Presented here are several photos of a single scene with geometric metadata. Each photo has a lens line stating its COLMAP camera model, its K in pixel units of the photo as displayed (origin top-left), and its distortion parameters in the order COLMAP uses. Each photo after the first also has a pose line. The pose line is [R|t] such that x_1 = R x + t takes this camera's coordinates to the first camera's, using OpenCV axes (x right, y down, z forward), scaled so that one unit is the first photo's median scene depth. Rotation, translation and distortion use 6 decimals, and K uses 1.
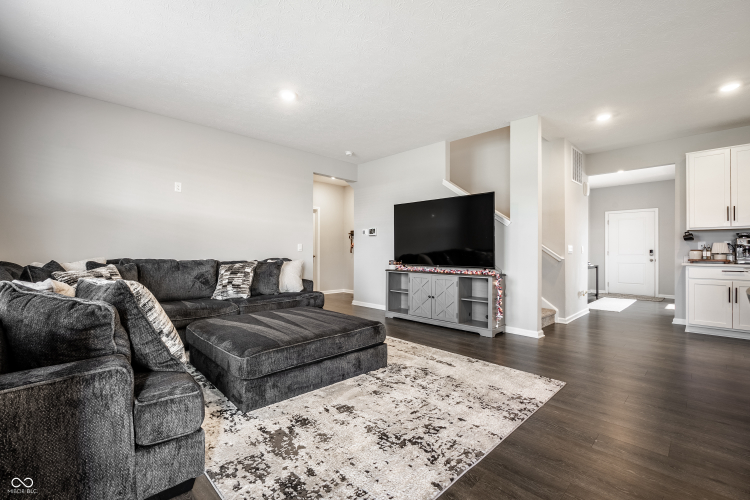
lens RADIAL K [[332.7, 0, 375.0], [0, 332.7, 250.0], [0, 0, 1]] dist [0.000814, 0.000140]
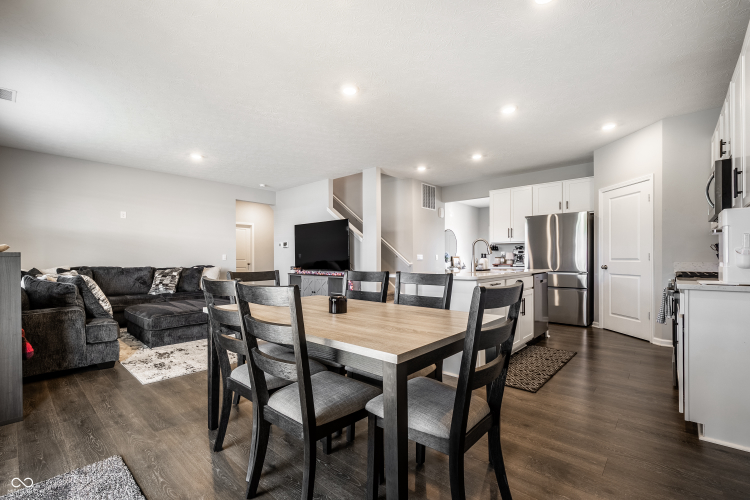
lens RADIAL K [[335.1, 0, 374.5], [0, 335.1, 259.5], [0, 0, 1]] dist [-0.000833, 0.000103]
pose [[0.997845, -0.006926, 0.065243, 0.410892], [0.006464, 0.999953, 0.007281, -0.006739], [-0.065290, -0.006844, 0.997843, -0.528146]]
